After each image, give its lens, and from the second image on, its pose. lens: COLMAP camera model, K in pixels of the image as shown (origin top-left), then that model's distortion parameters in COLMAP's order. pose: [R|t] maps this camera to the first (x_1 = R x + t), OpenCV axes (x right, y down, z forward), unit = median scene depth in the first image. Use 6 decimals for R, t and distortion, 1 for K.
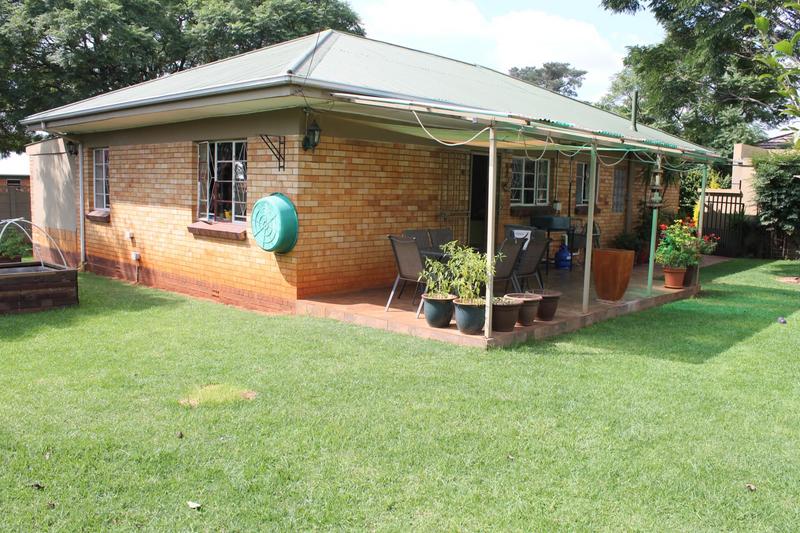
lens RADIAL K [[656.6, 0, 399.9], [0, 656.6, 266.2], [0, 0, 1]] dist [-0.045783, 0.001482]
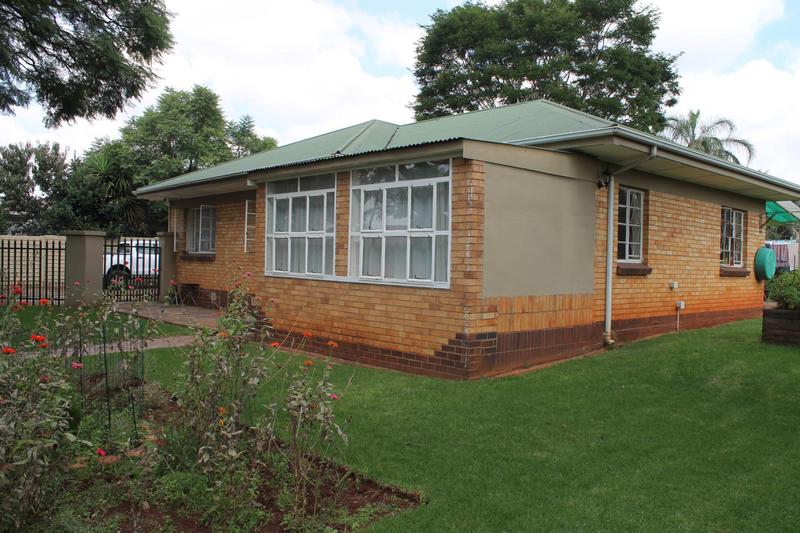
lens RADIAL K [[656.6, 0, 400.0], [0, 656.6, 264.6], [0, 0, 1]] dist [-0.045783, 0.001482]
pose [[0.055199, -0.034665, 0.997873, -1.501804], [0.086724, 0.995787, 0.029795, -0.152320], [-0.994702, 0.084895, 0.057973, 1.428334]]
